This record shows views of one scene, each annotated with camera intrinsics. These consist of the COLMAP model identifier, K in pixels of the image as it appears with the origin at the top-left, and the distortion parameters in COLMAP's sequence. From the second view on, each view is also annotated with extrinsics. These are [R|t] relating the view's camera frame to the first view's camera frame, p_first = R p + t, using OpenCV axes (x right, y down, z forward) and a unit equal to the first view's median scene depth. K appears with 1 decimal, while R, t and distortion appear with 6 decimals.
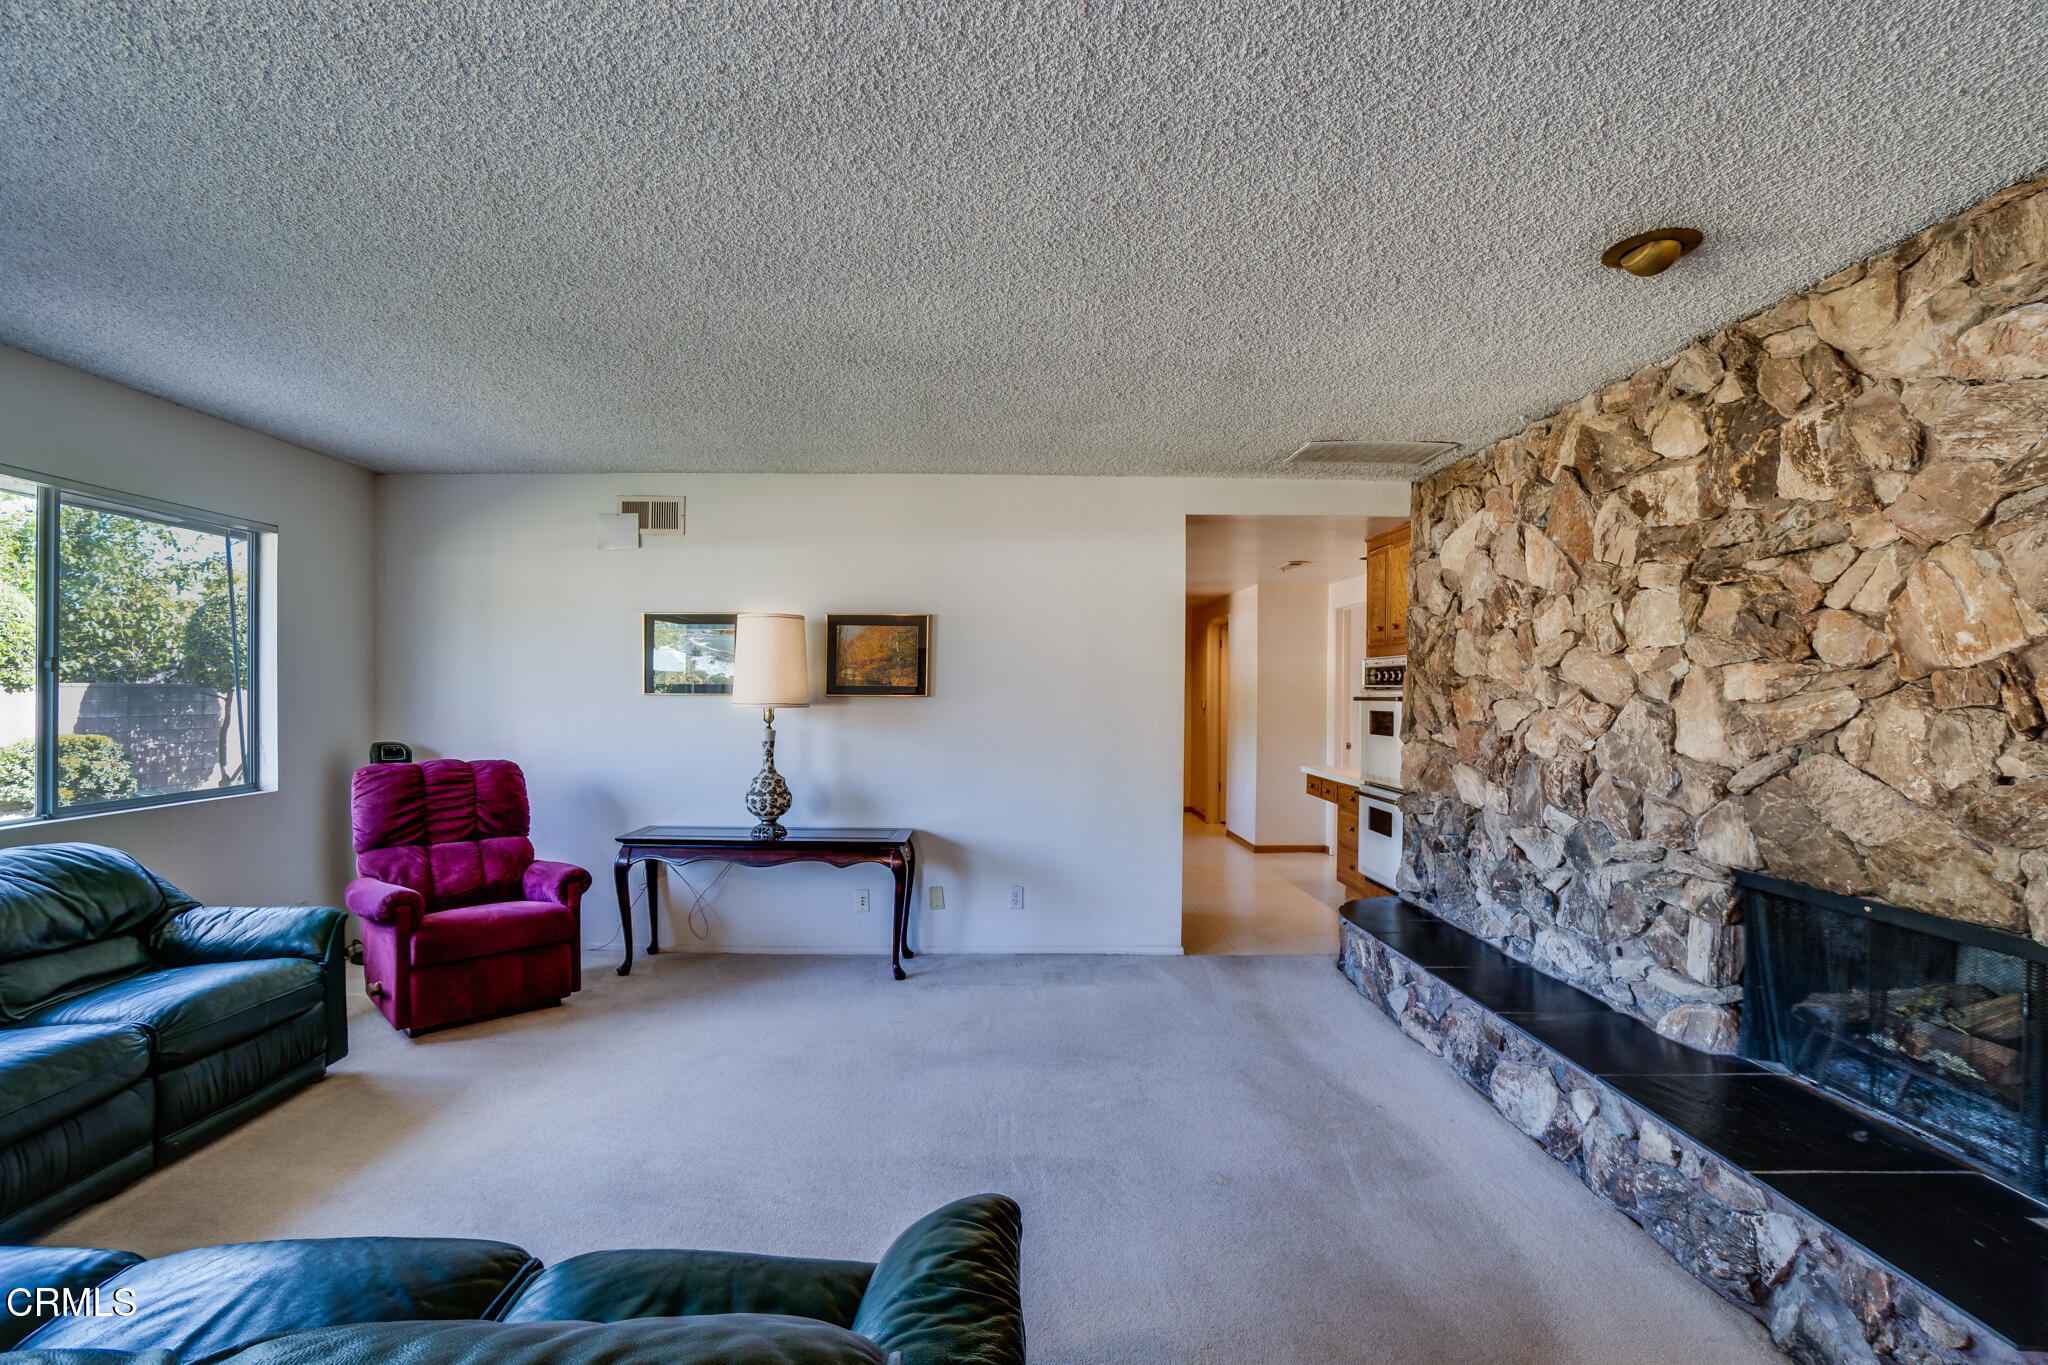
lens RADIAL K [[928.3, 0, 1022.0], [0, 928.3, 695.3], [0, 0, 1]] dist [-0.062525, 0.023912]
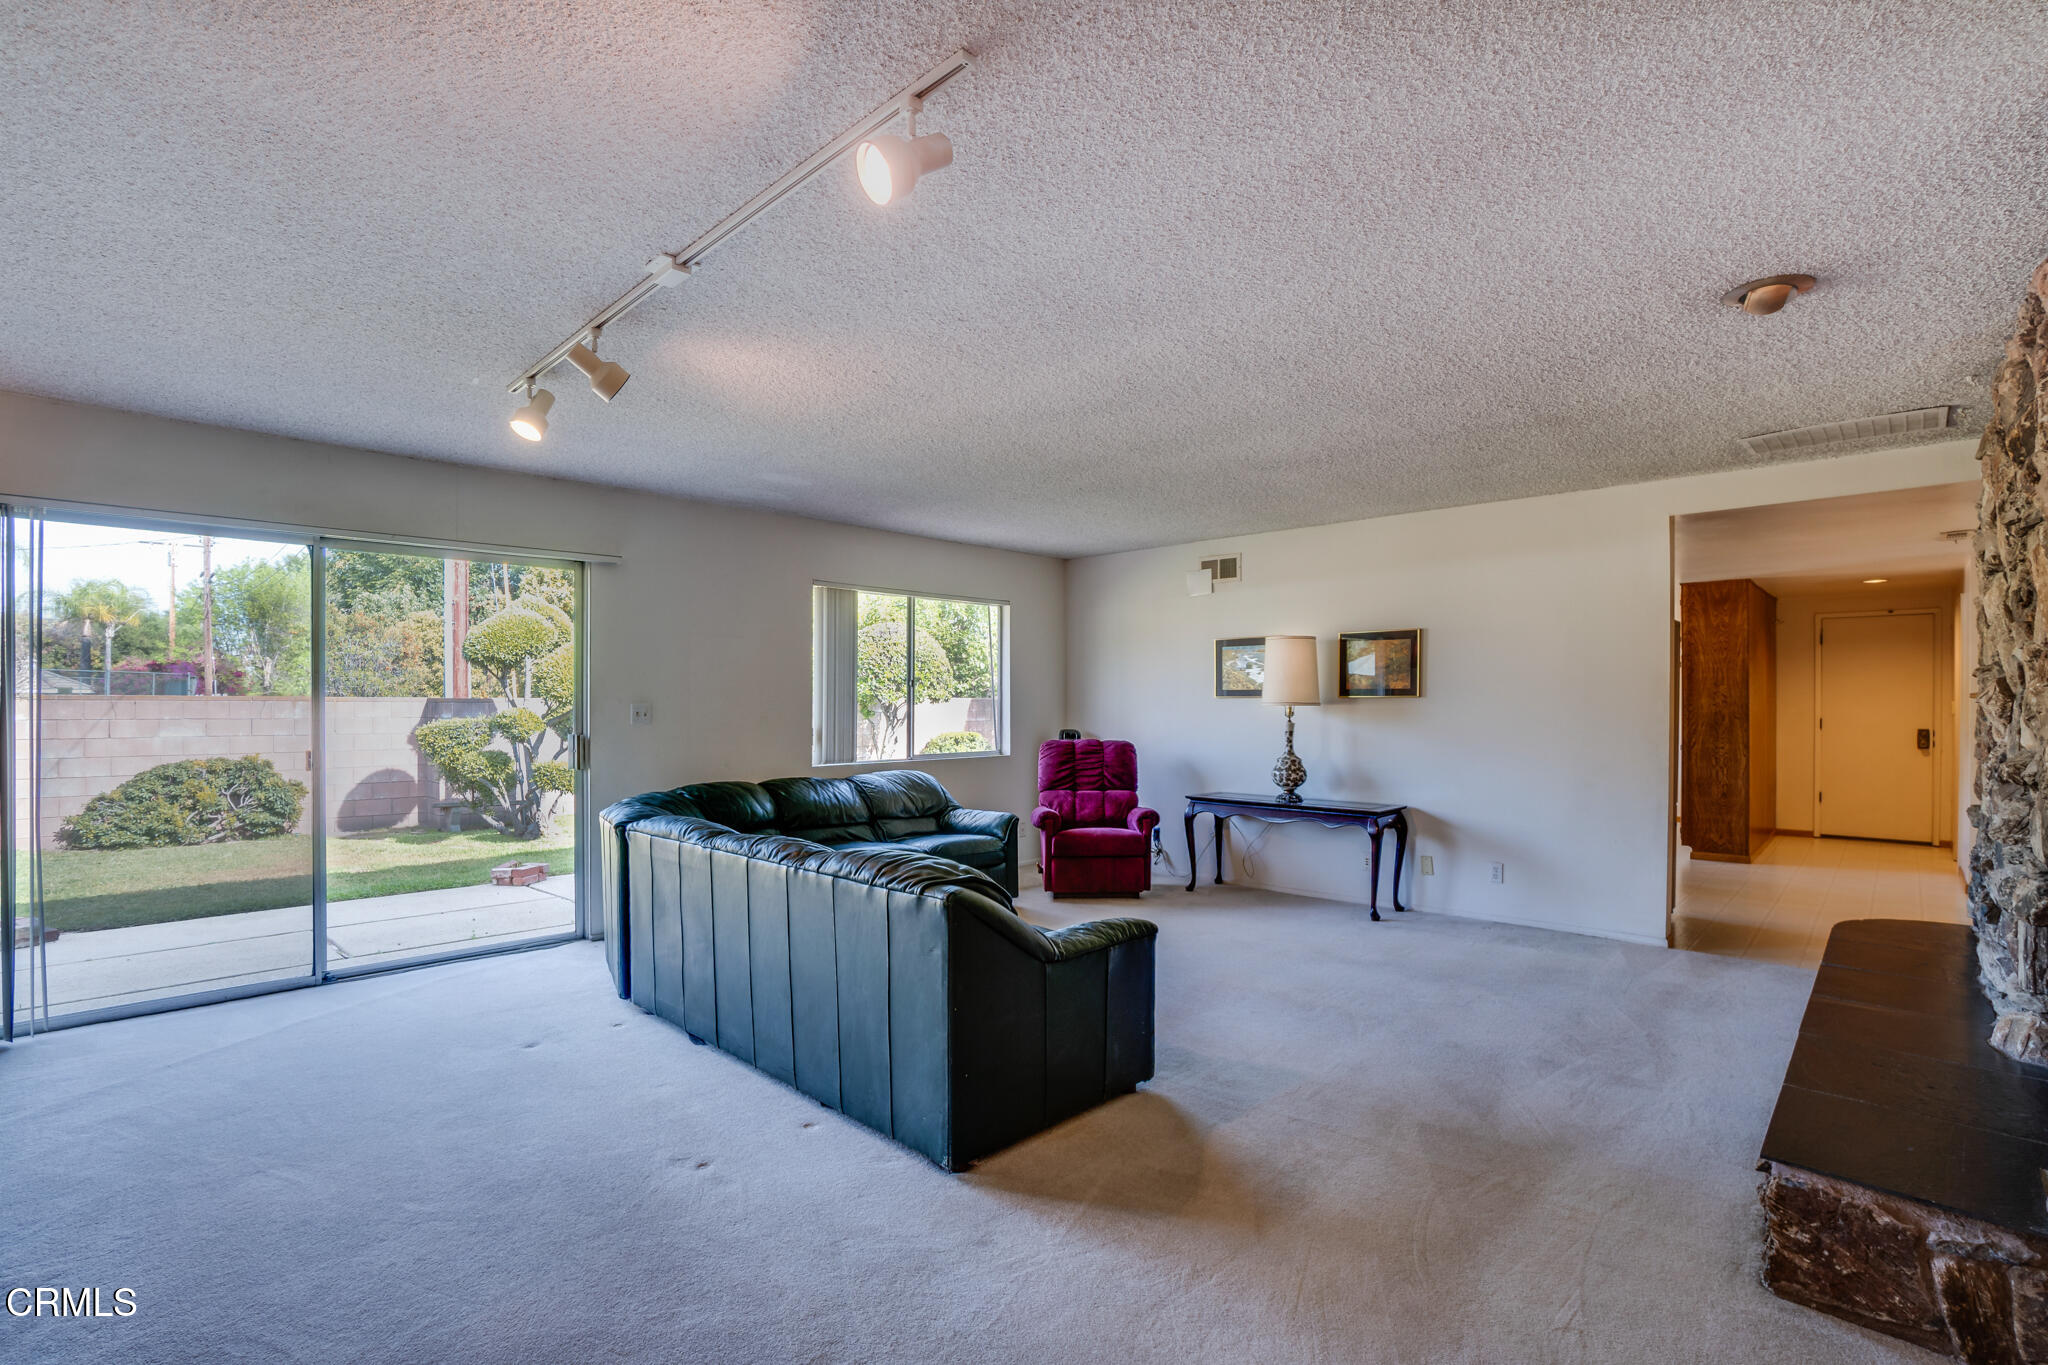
lens RADIAL K [[928.3, 0, 1022.0], [0, 928.3, 695.3], [0, 0, 1]] dist [-0.062525, 0.023912]
pose [[0.713228, -0.012633, -0.700818, 0.387621], [0.003363, 0.999888, -0.014602, 0.015936], [0.700924, 0.008057, 0.713190, -0.223053]]
